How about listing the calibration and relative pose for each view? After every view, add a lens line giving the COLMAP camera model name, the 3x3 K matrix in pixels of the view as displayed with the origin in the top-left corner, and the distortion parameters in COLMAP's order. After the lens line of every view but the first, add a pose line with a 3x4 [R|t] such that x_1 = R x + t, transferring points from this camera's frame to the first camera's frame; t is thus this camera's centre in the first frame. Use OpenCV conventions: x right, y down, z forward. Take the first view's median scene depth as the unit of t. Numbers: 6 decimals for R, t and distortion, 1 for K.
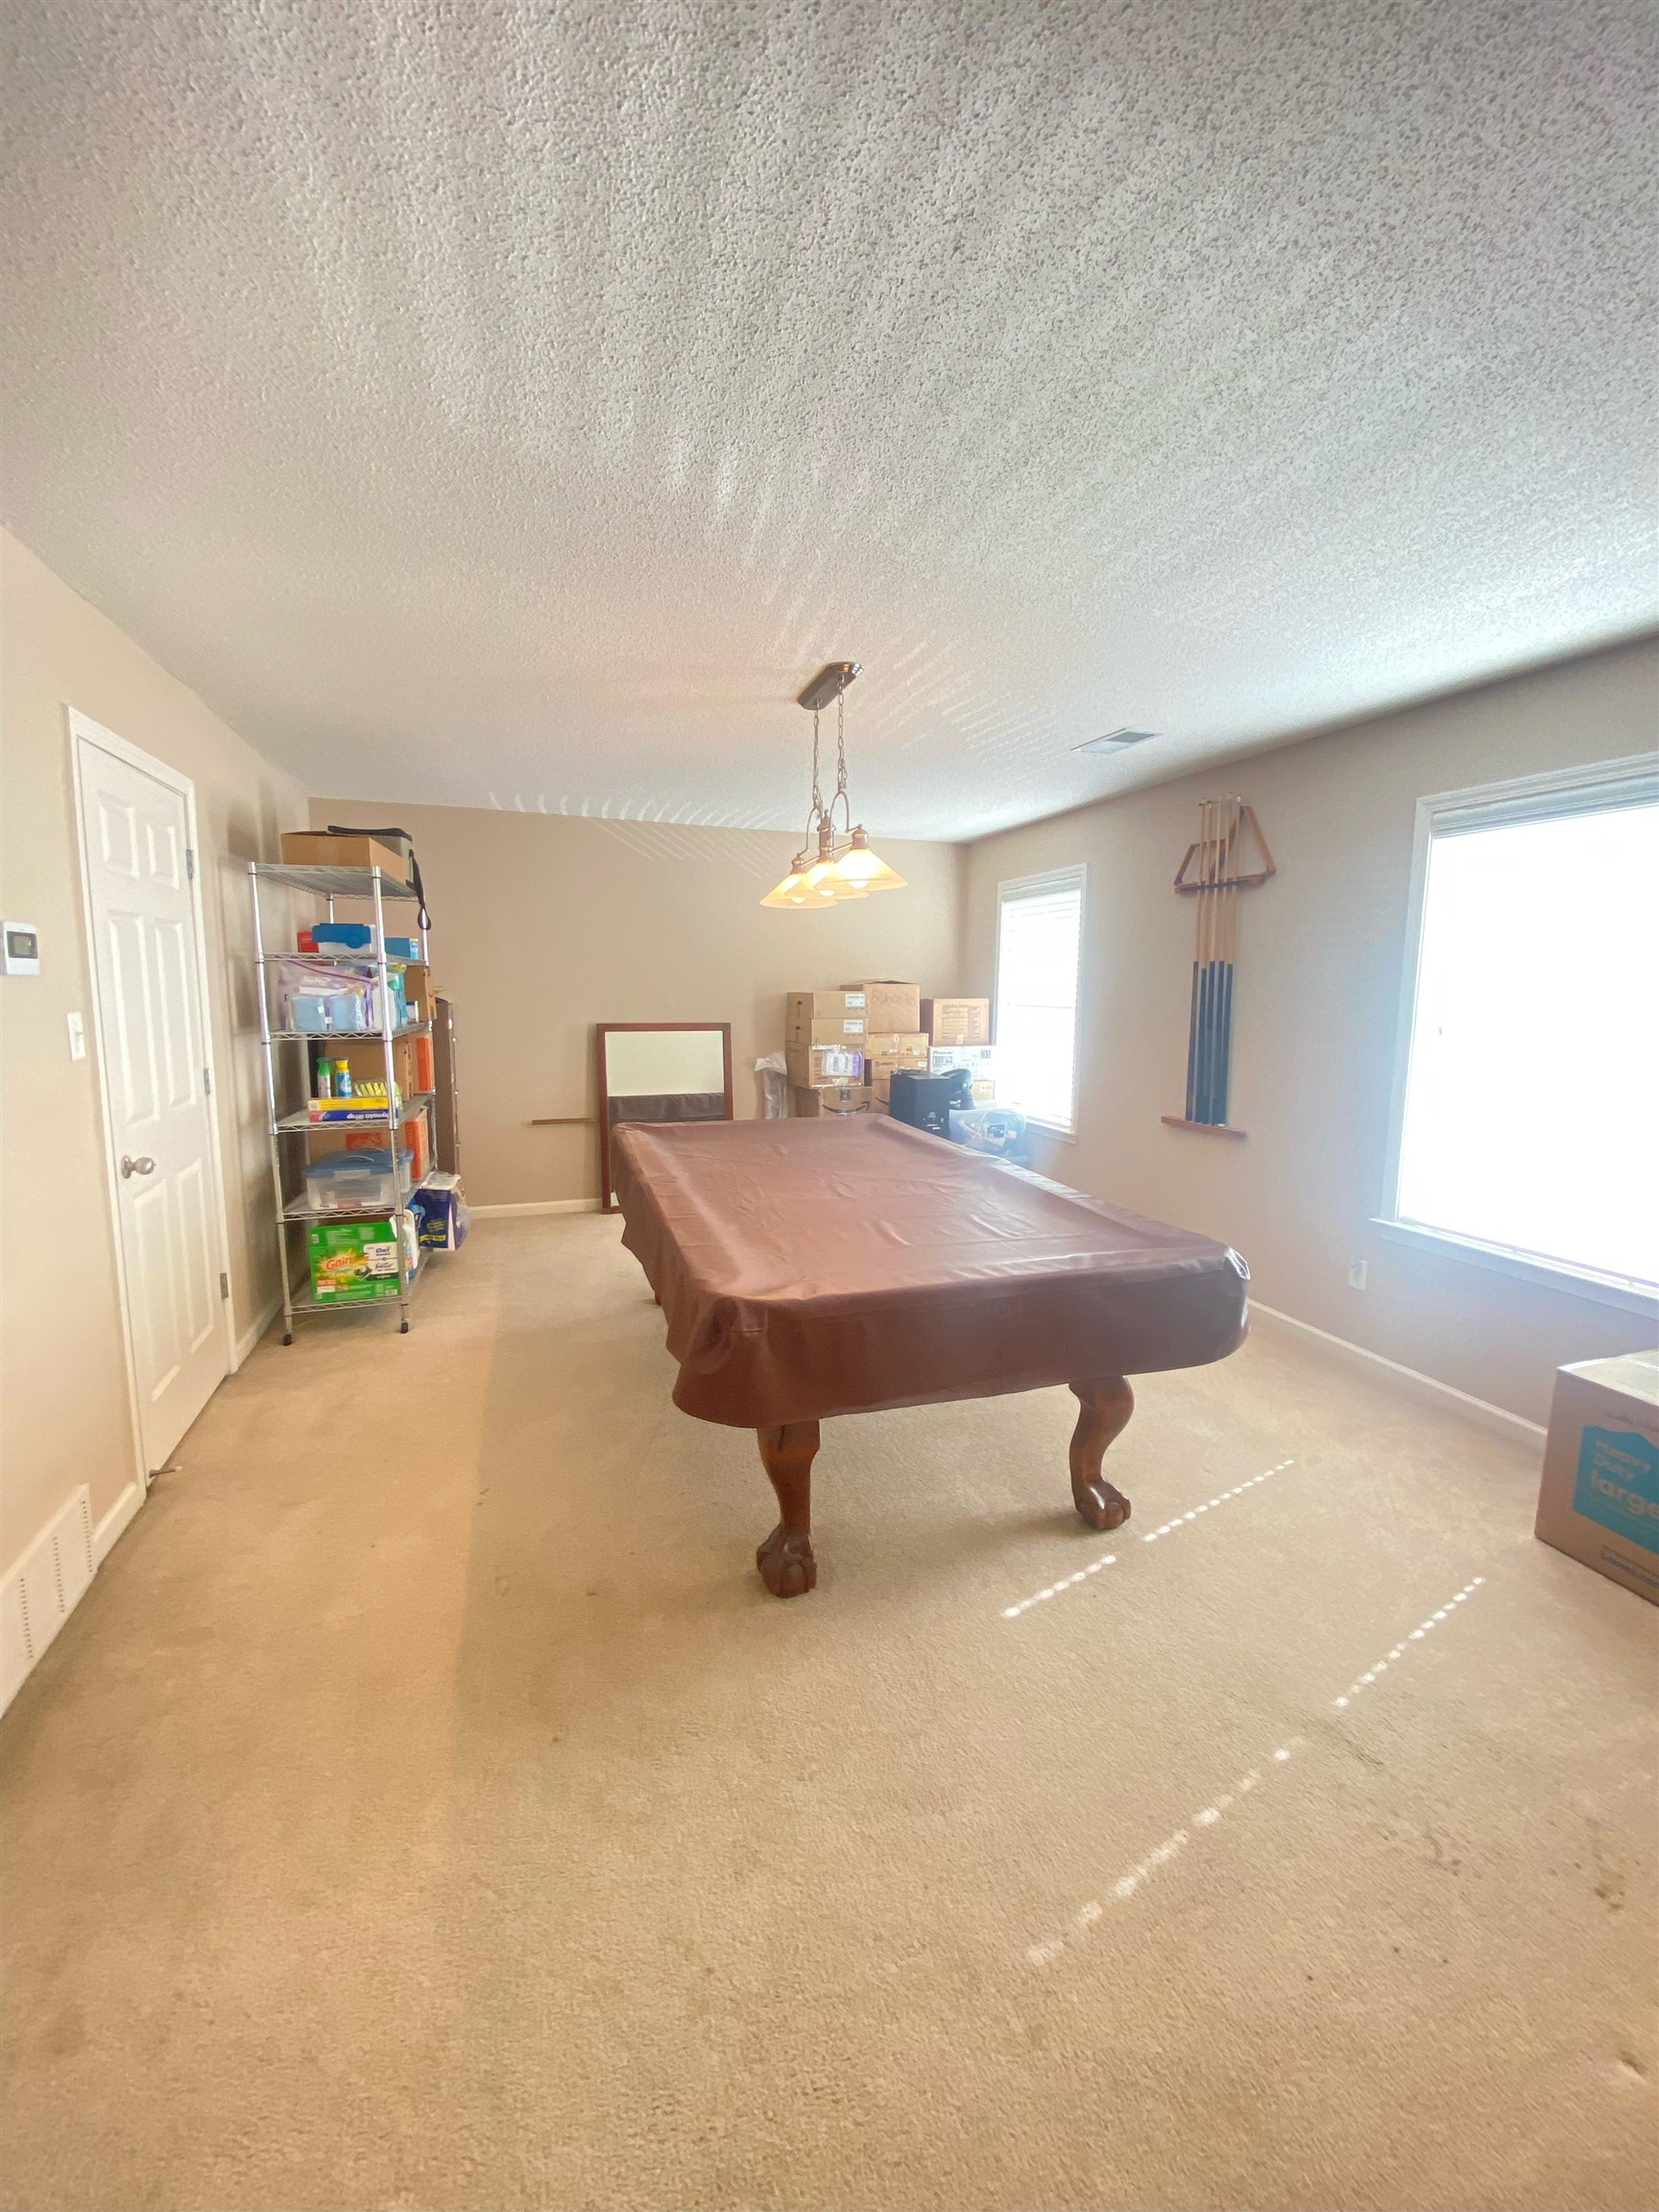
lens RADIAL K [[916.0, 0, 829.5], [0, 916.0, 1106.0], [0, 0, 1]] dist [0.003684, 0.000088]
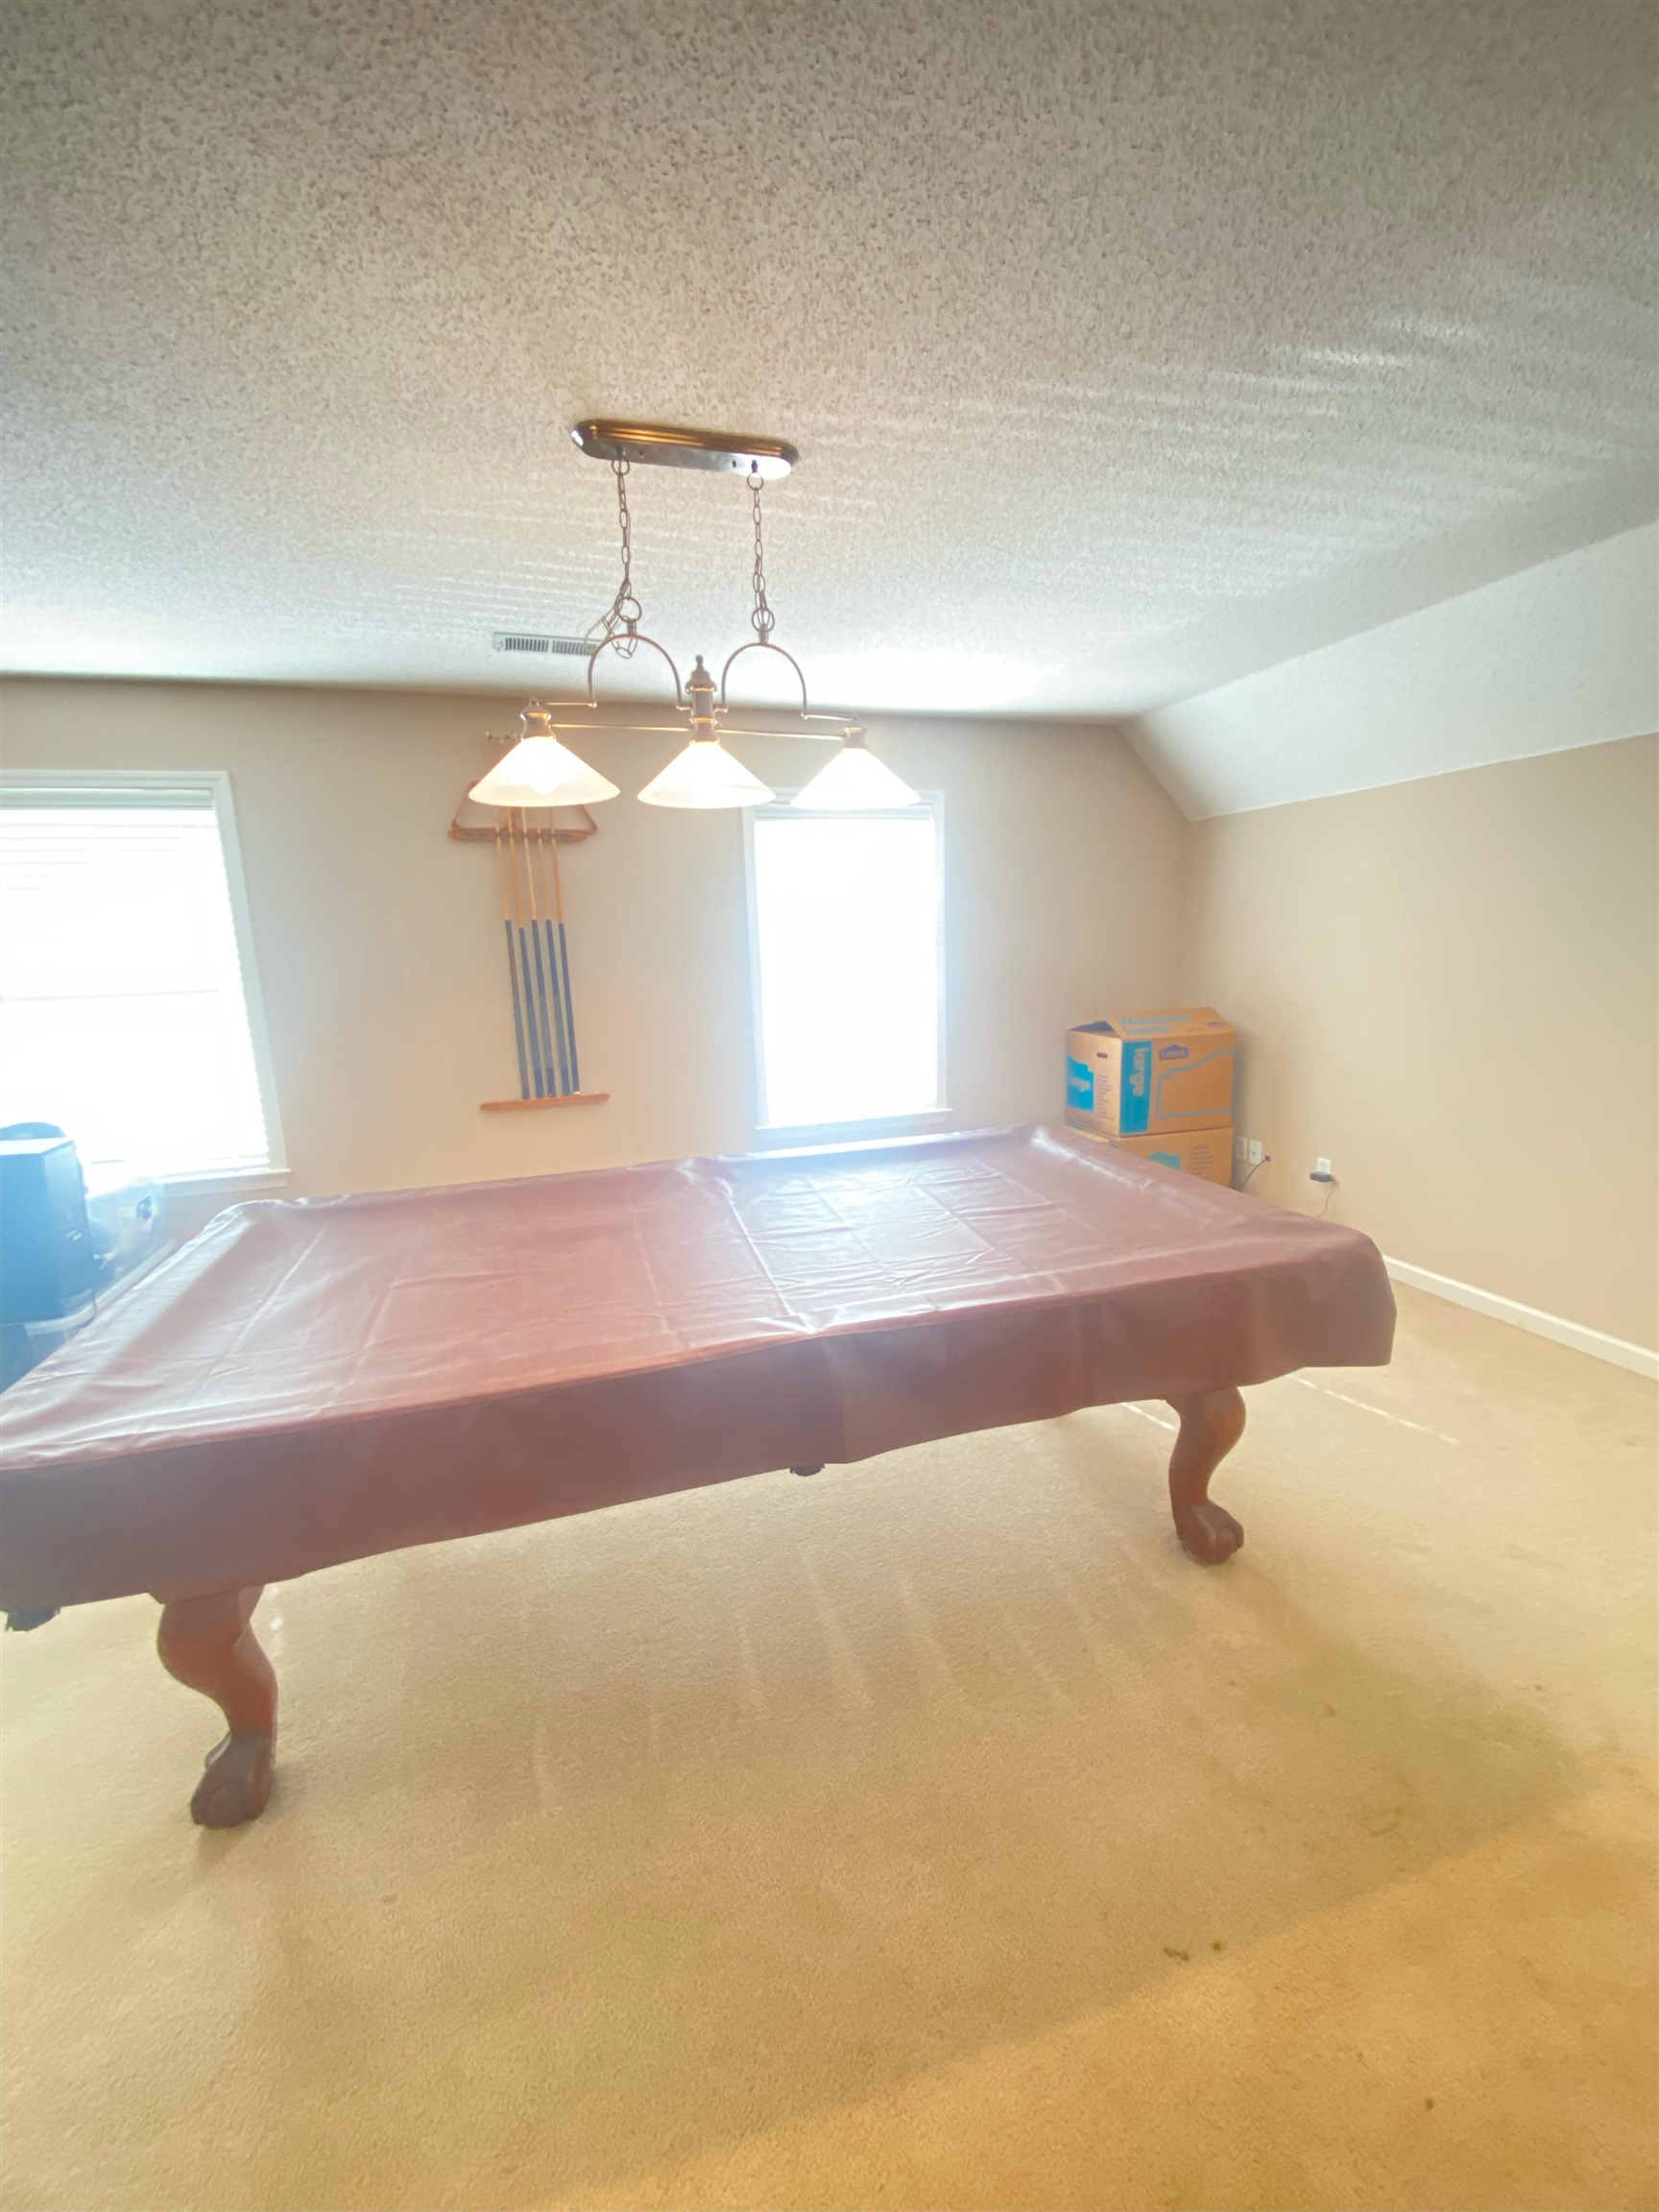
lens RADIAL K [[916.0, 0, 829.5], [0, 916.0, 1106.0], [0, 0, 1]] dist [0.003684, 0.000088]
pose [[0.007941, -0.185693, 0.982576, -0.495211], [0.166215, 0.969183, 0.181818, -0.092905], [-0.986058, 0.161875, 0.038561, 0.691850]]
